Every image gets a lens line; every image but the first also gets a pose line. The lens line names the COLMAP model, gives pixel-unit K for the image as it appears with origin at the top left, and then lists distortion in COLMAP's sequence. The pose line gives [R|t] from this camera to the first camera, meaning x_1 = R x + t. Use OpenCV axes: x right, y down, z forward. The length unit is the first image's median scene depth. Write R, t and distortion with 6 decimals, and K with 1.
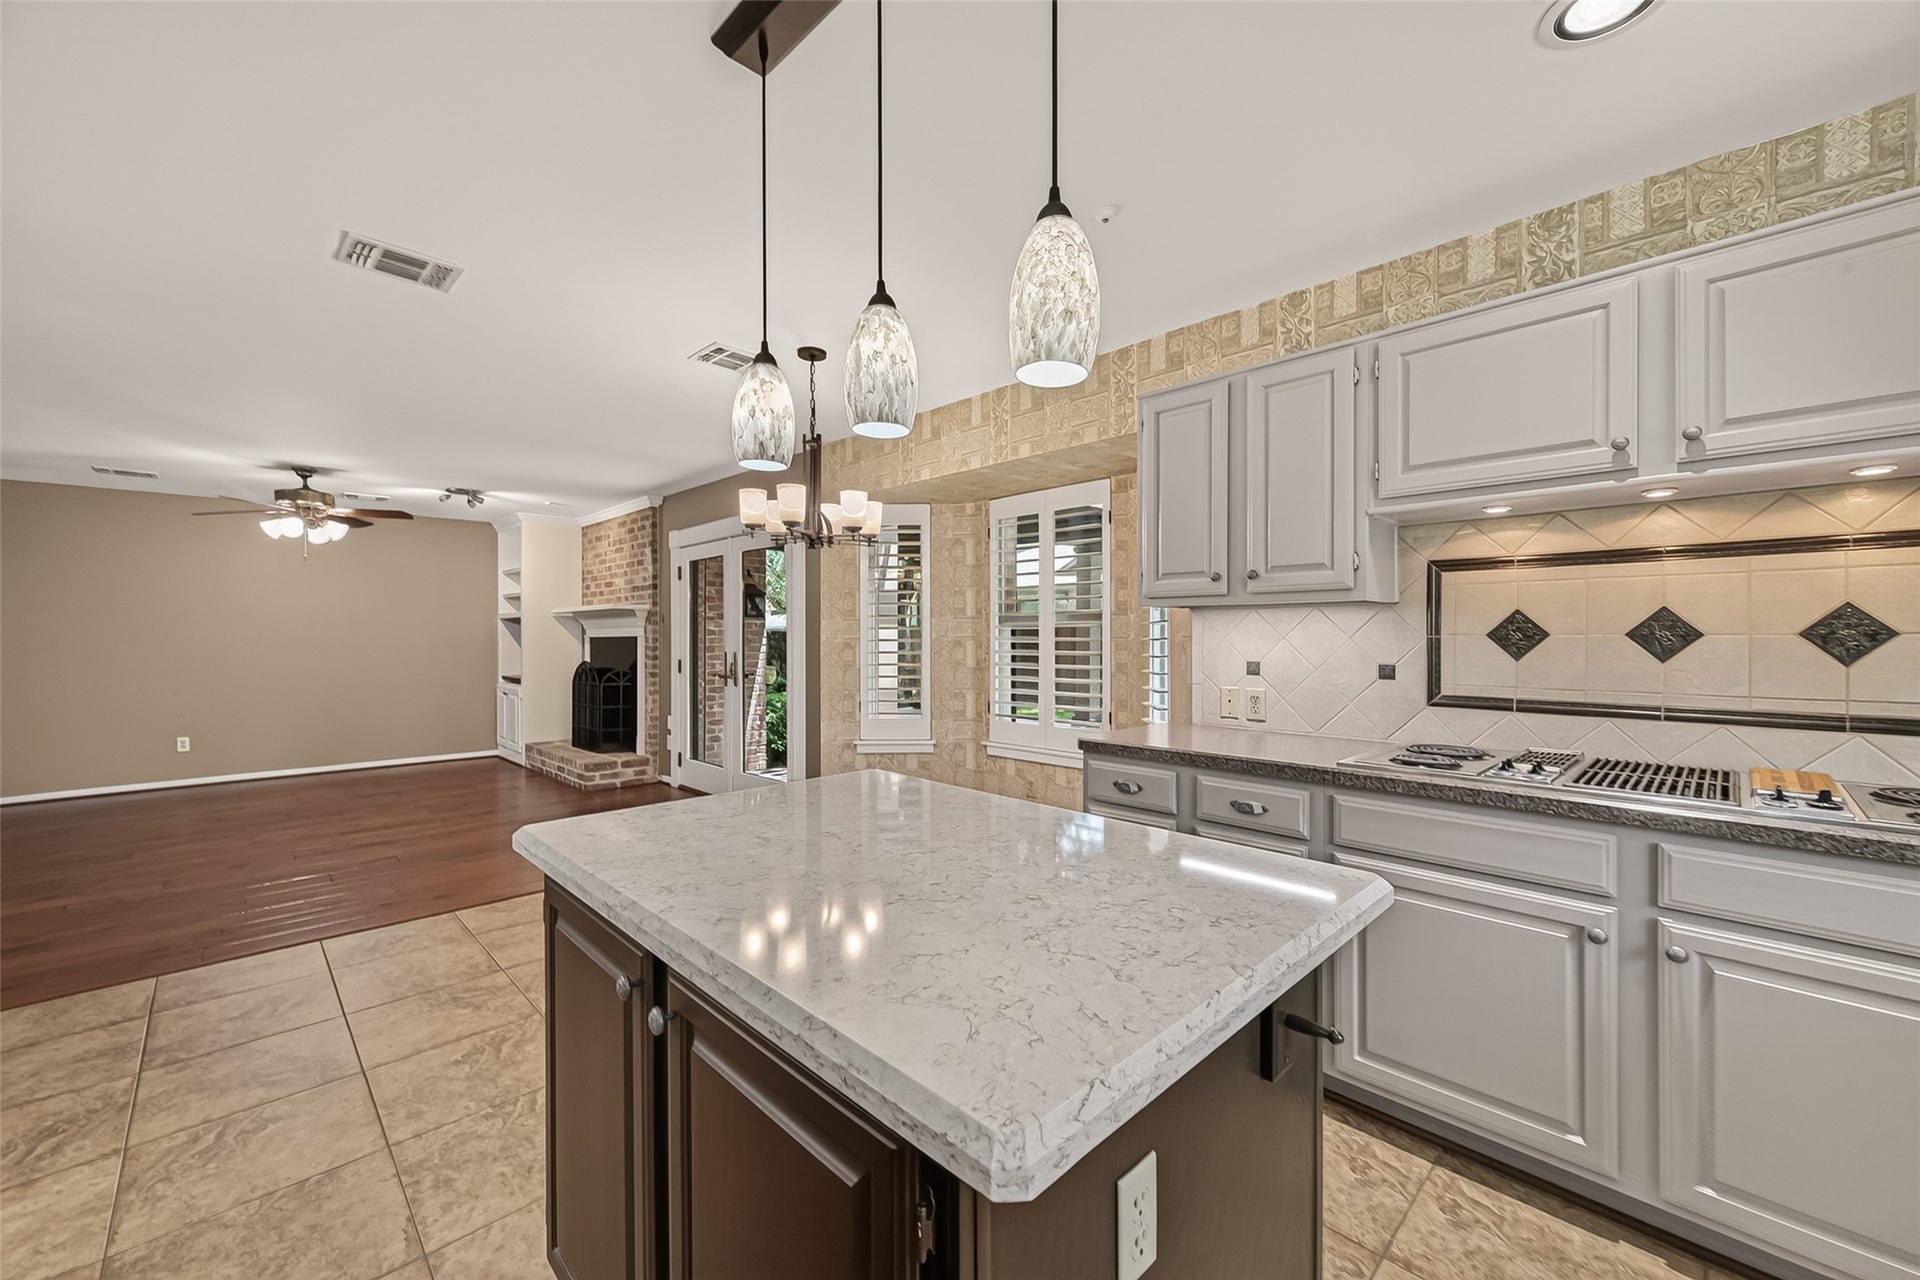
lens RADIAL K [[748.2, 0, 963.5], [0, 748.2, 636.5], [0, 0, 1]] dist [0.003198, -0.000100]
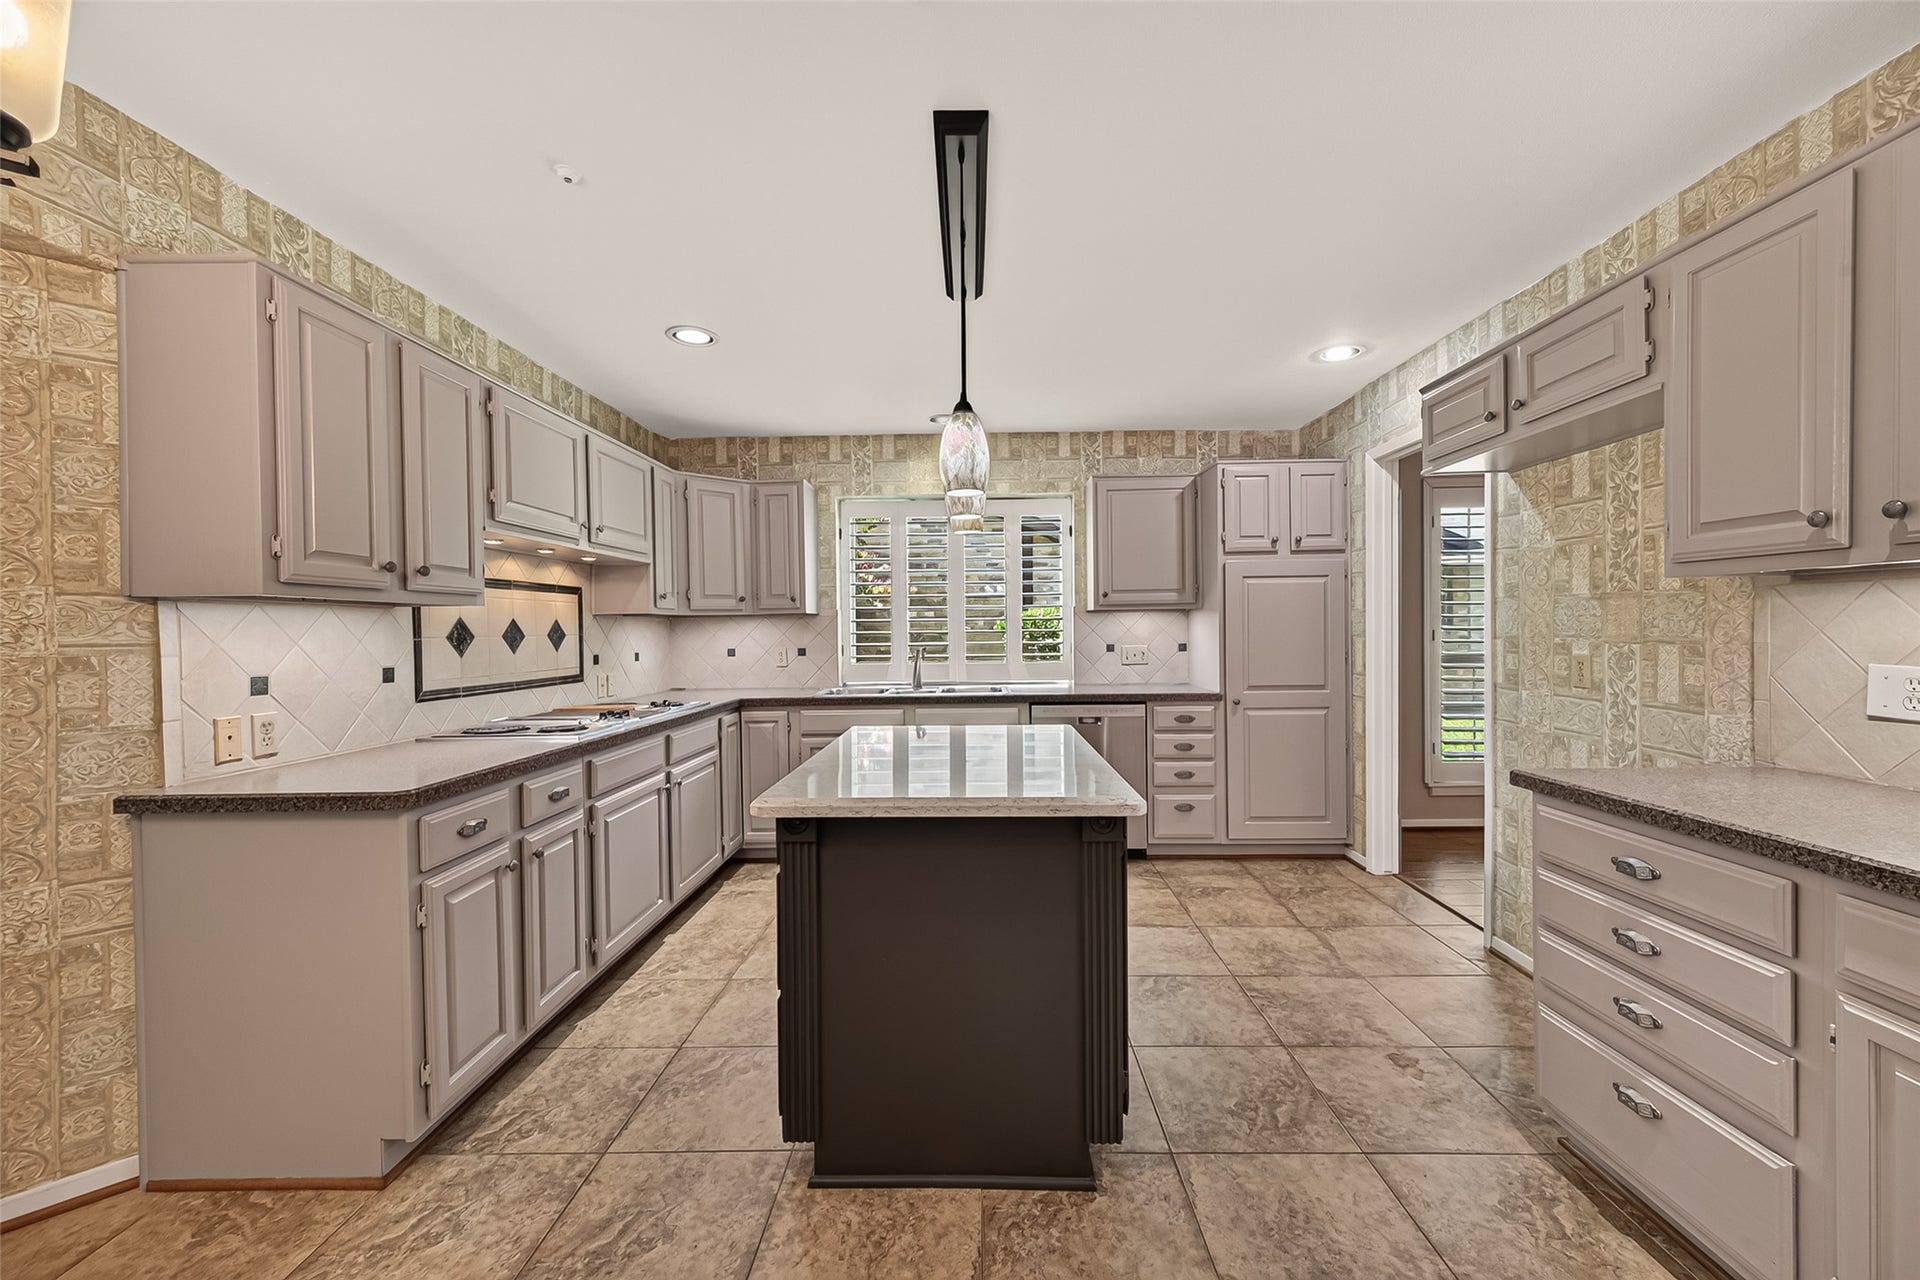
lens RADIAL K [[748.2, 0, 968.3], [0, 748.2, 637.8], [0, 0, 1]] dist [0.003198, -0.000100]
pose [[-0.702320, 0.000221, 0.711862, -0.940291], [0.014047, 0.999810, 0.013549, -0.007642], [-0.711723, 0.019515, -0.702189, 1.539311]]
